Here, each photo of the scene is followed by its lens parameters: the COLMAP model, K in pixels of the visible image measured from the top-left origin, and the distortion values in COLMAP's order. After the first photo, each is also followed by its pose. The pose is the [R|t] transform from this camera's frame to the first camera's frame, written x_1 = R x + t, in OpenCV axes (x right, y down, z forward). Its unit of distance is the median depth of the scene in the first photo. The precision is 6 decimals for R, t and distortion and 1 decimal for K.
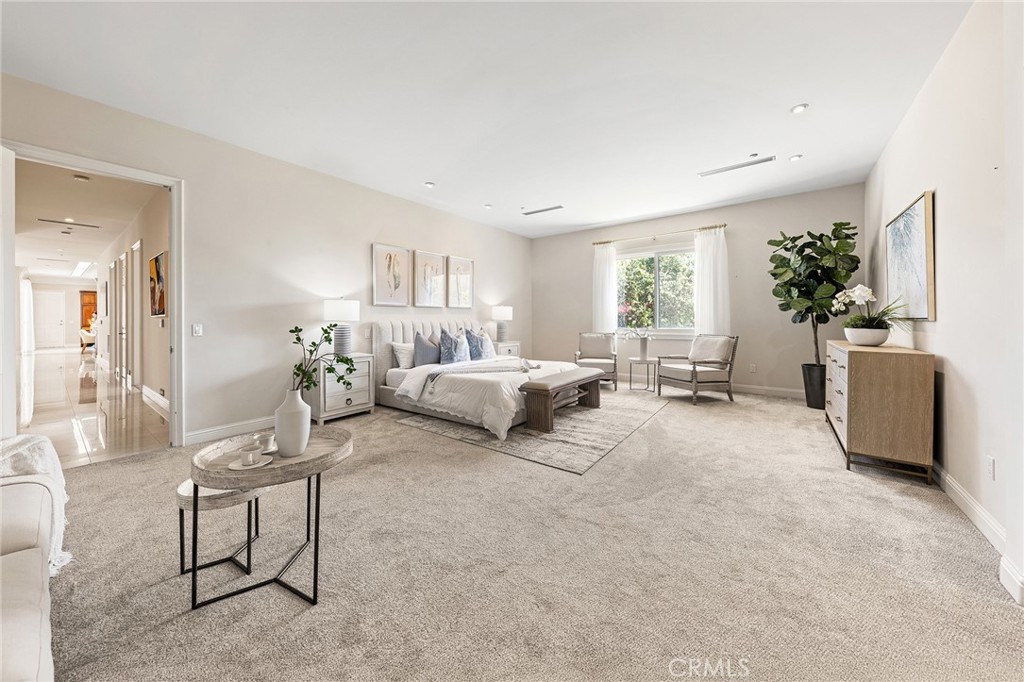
lens RADIAL K [[351.7, 0, 513.4], [0, 351.7, 318.9], [0, 0, 1]] dist [0.000461, 0.000004]
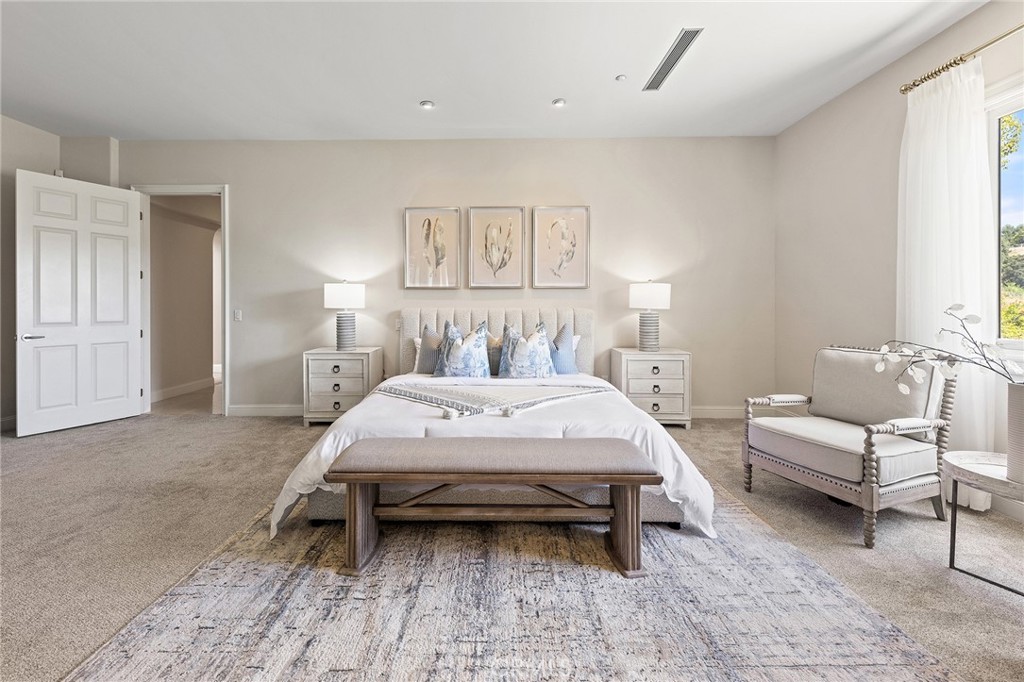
lens RADIAL K [[414.1, 0, 511.7], [0, 414.1, 304.9], [0, 0, 1]] dist [0.001574, 0.000064]
pose [[0.585604, 0.001355, -0.810596, 0.487818], [-0.002326, 0.999997, -0.000008, -0.003104], [0.810594, 0.001890, 0.585606, 0.658351]]
